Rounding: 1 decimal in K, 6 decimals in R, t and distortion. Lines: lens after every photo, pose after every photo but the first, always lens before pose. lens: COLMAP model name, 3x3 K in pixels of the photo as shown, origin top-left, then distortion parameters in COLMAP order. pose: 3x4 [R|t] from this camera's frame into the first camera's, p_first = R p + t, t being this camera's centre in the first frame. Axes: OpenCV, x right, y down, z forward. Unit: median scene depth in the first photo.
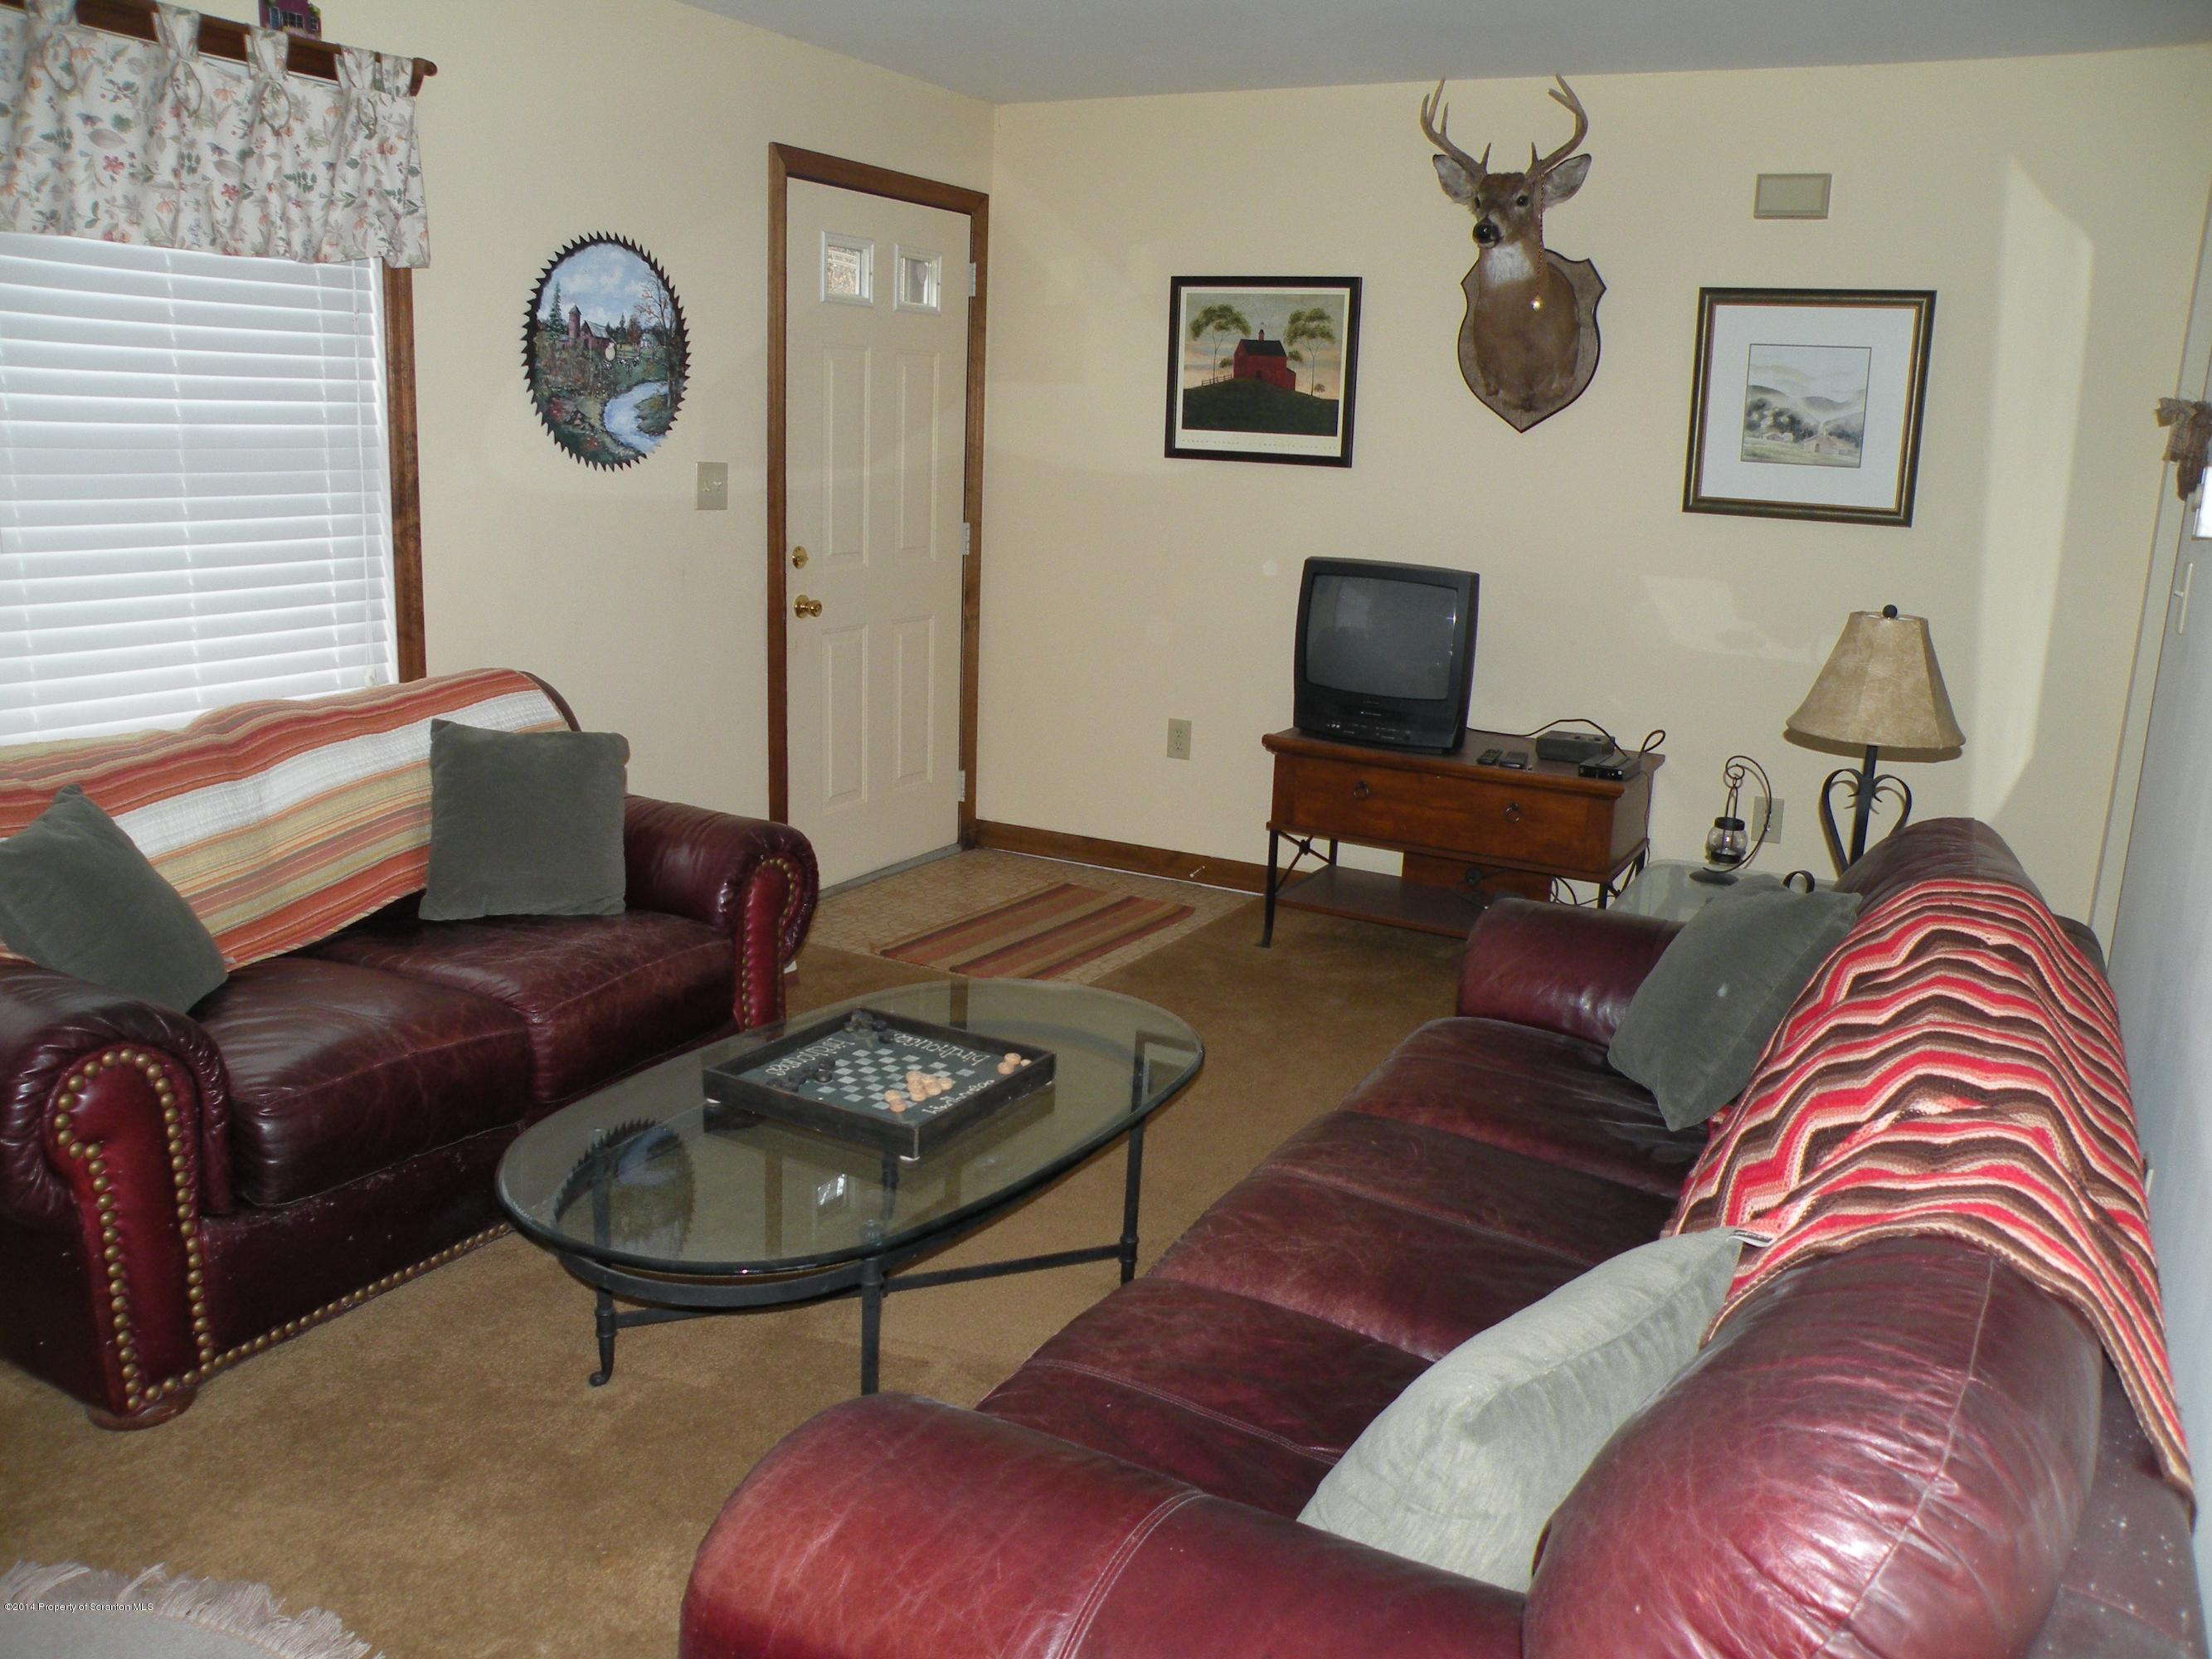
lens RADIAL K [[1863.4, 0, 1106.0], [0, 1863.4, 829.5], [0, 0, 1]] dist [-0.001750, 0.015236]
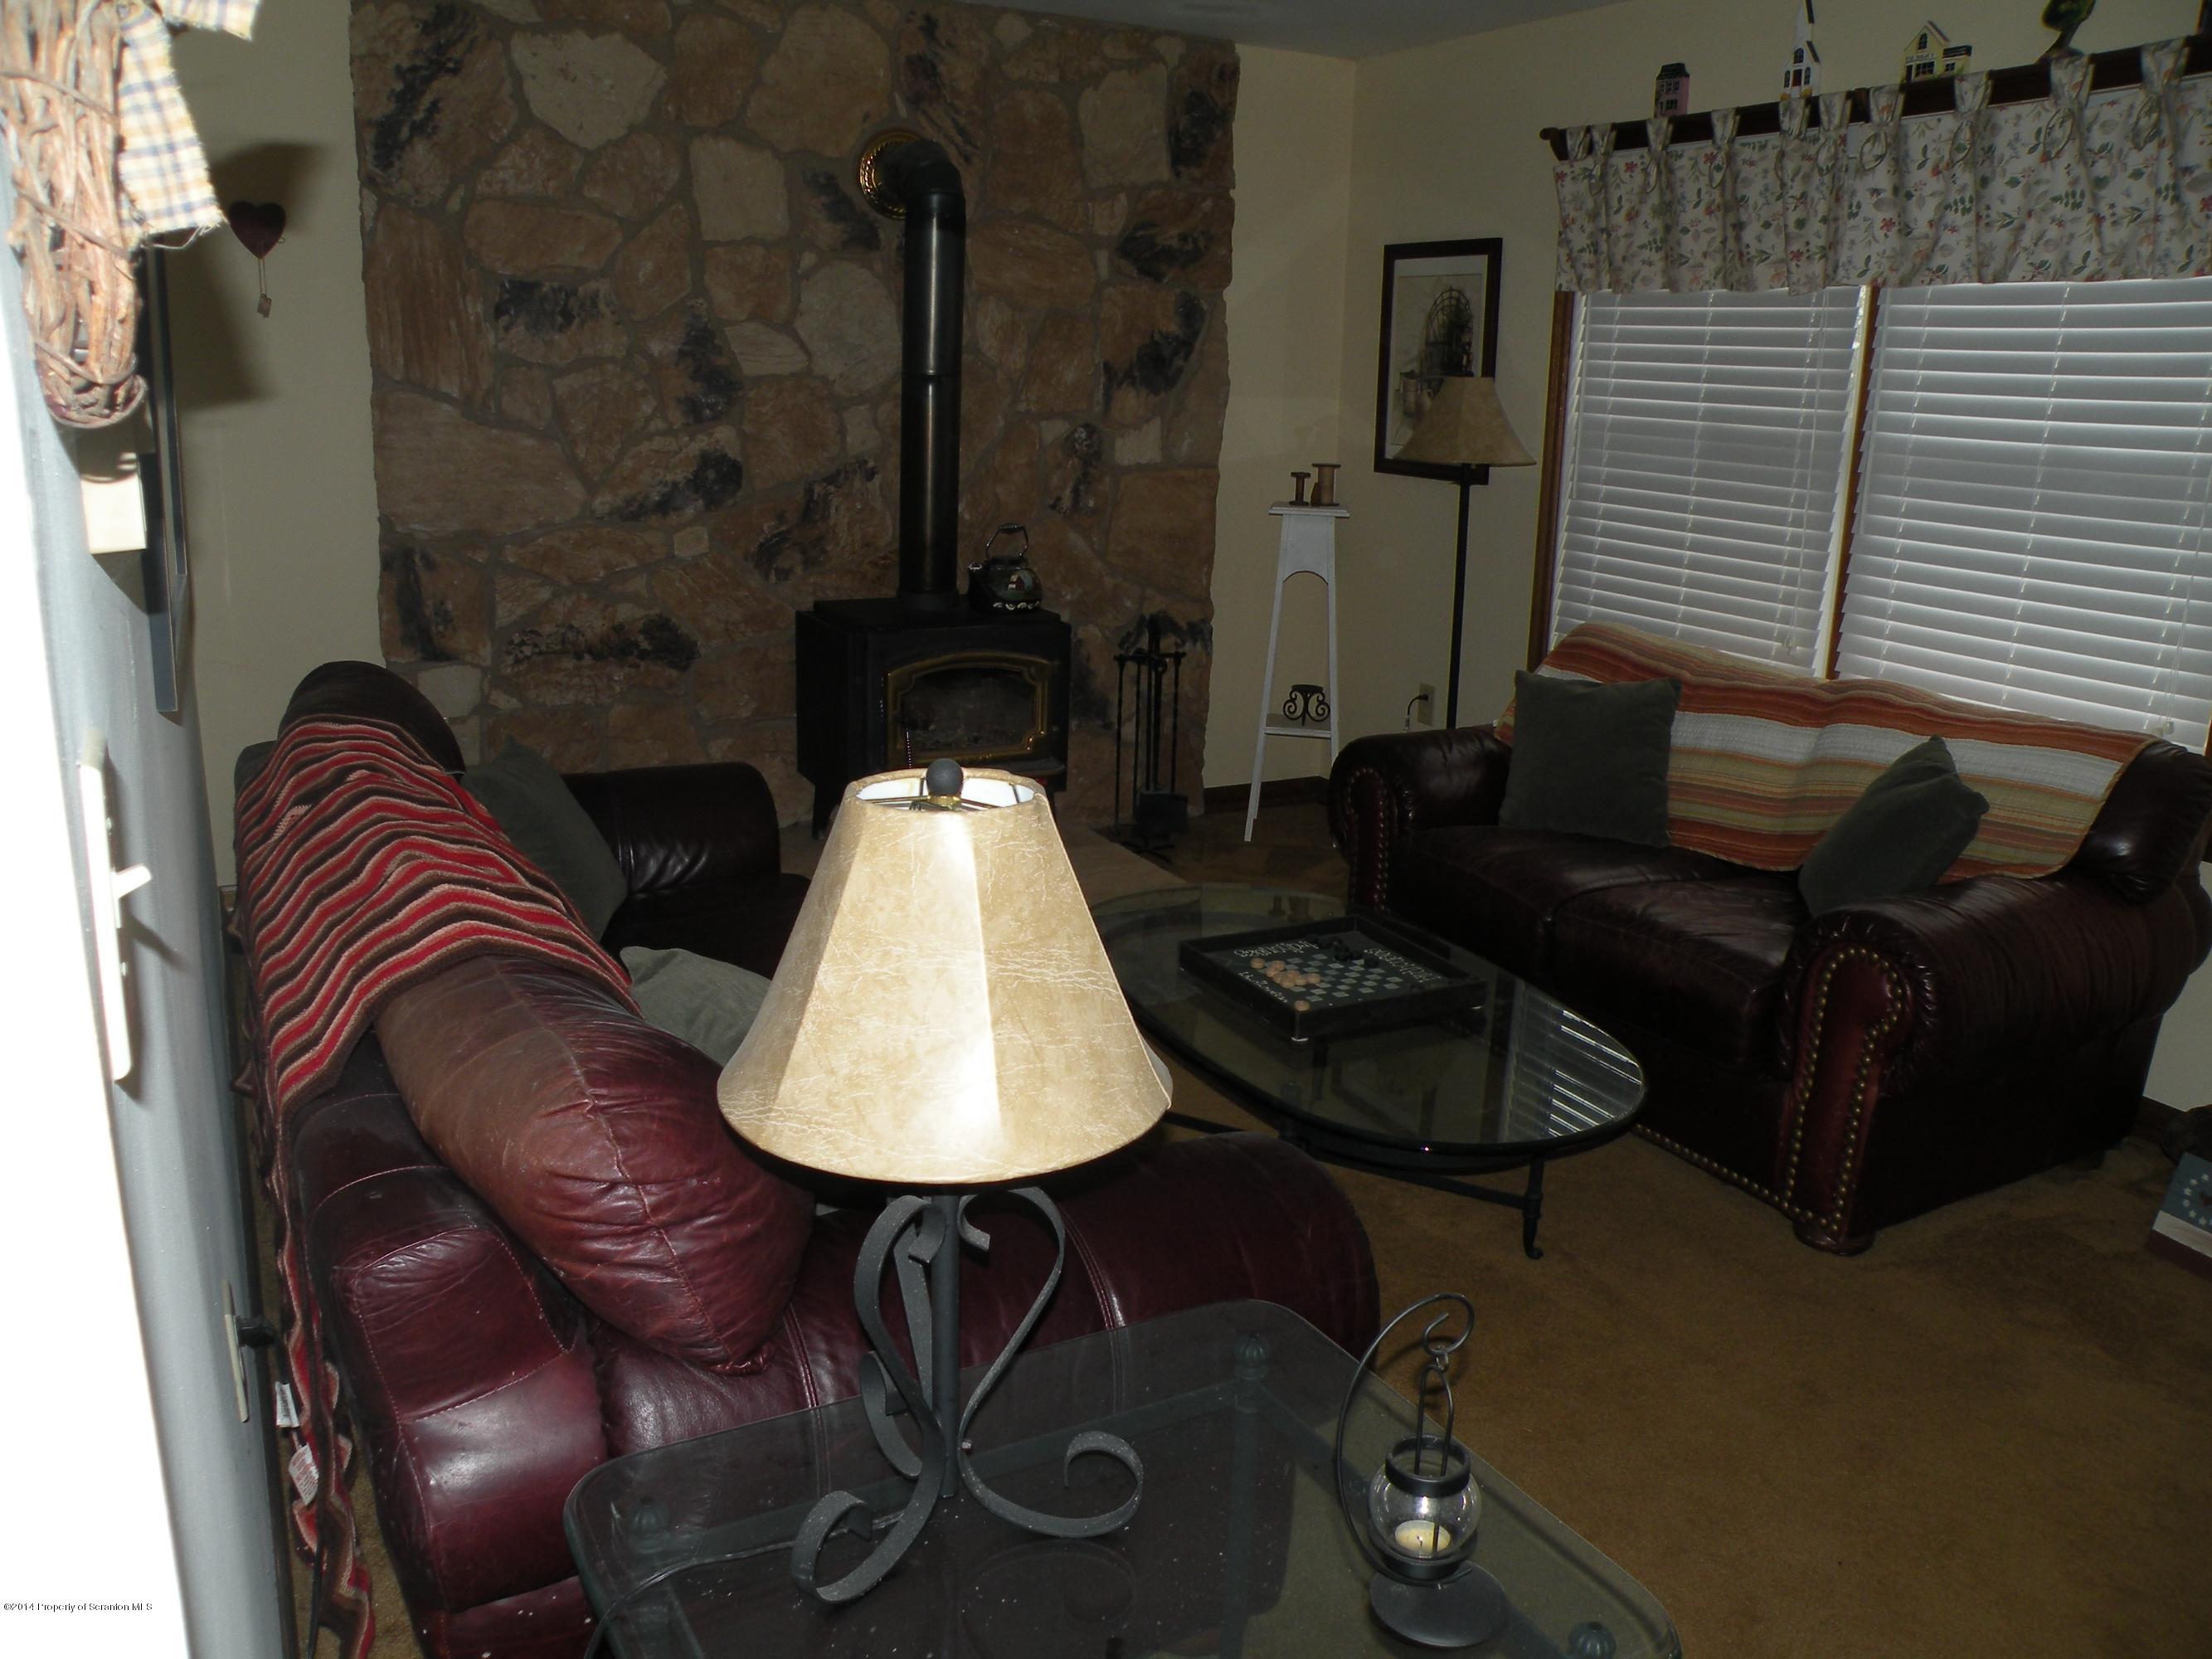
lens RADIAL K [[1863.4, 0, 1106.0], [0, 1863.4, 829.5], [0, 0, 1]] dist [-0.001750, 0.015236]
pose [[-0.586422, 0.131619, -0.799241, 0.800432], [-0.234766, 0.916740, 0.323222, -0.263225], [0.775238, 0.377179, -0.506697, 1.361090]]
